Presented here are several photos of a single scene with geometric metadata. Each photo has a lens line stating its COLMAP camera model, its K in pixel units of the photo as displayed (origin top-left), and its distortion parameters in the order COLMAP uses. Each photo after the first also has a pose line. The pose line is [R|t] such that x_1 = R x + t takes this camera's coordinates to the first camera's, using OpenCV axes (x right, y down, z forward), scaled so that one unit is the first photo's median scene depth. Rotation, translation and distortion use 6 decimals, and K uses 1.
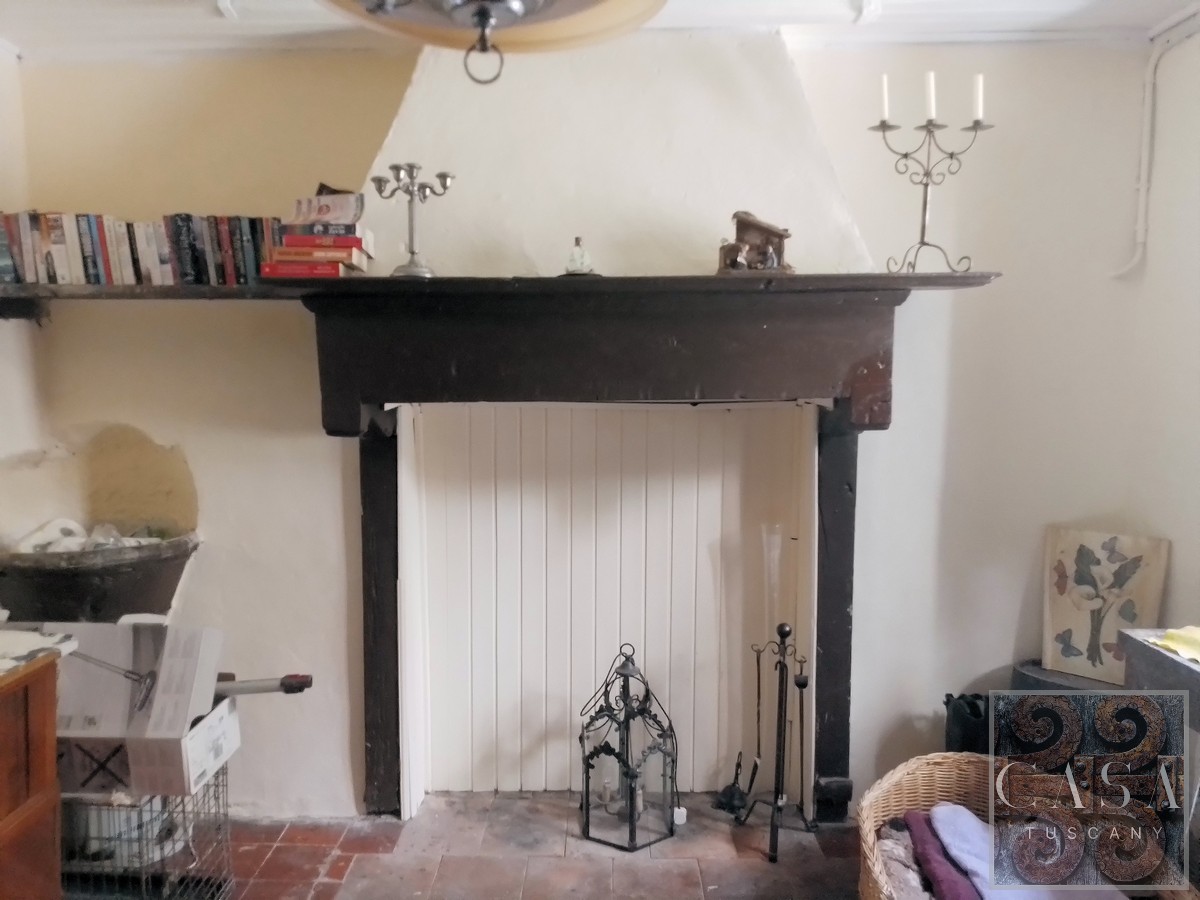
lens RADIAL K [[888.2, 0, 591.0], [0, 888.2, 445.0], [0, 0, 1]] dist [0.101717, -0.120569]
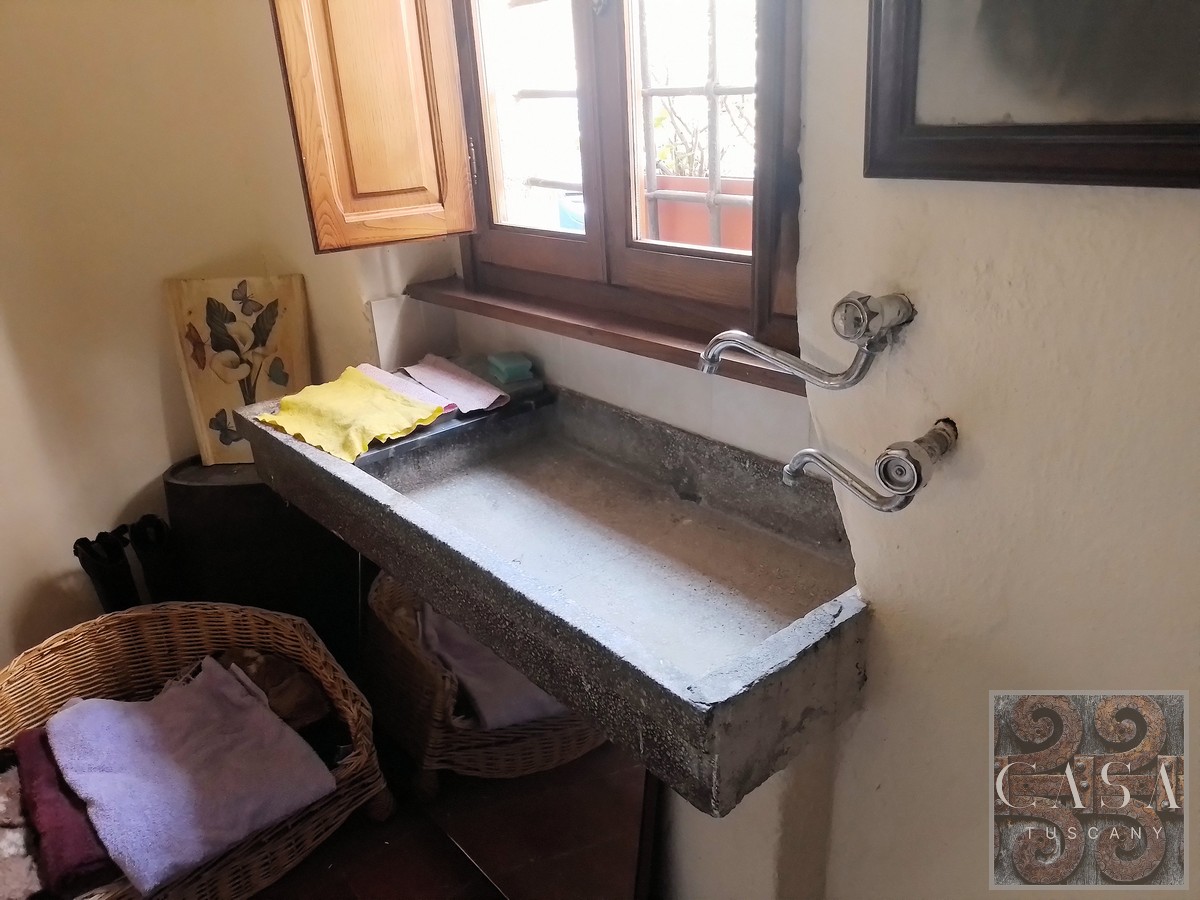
lens RADIAL K [[888.2, 0, 591.0], [0, 888.2, 445.0], [0, 0, 1]] dist [0.101717, -0.120569]
pose [[0.753226, -0.285865, 0.592395, 0.307153], [0.121815, 0.945668, 0.301453, 0.038596], [-0.646384, -0.154899, 0.747124, 0.219587]]
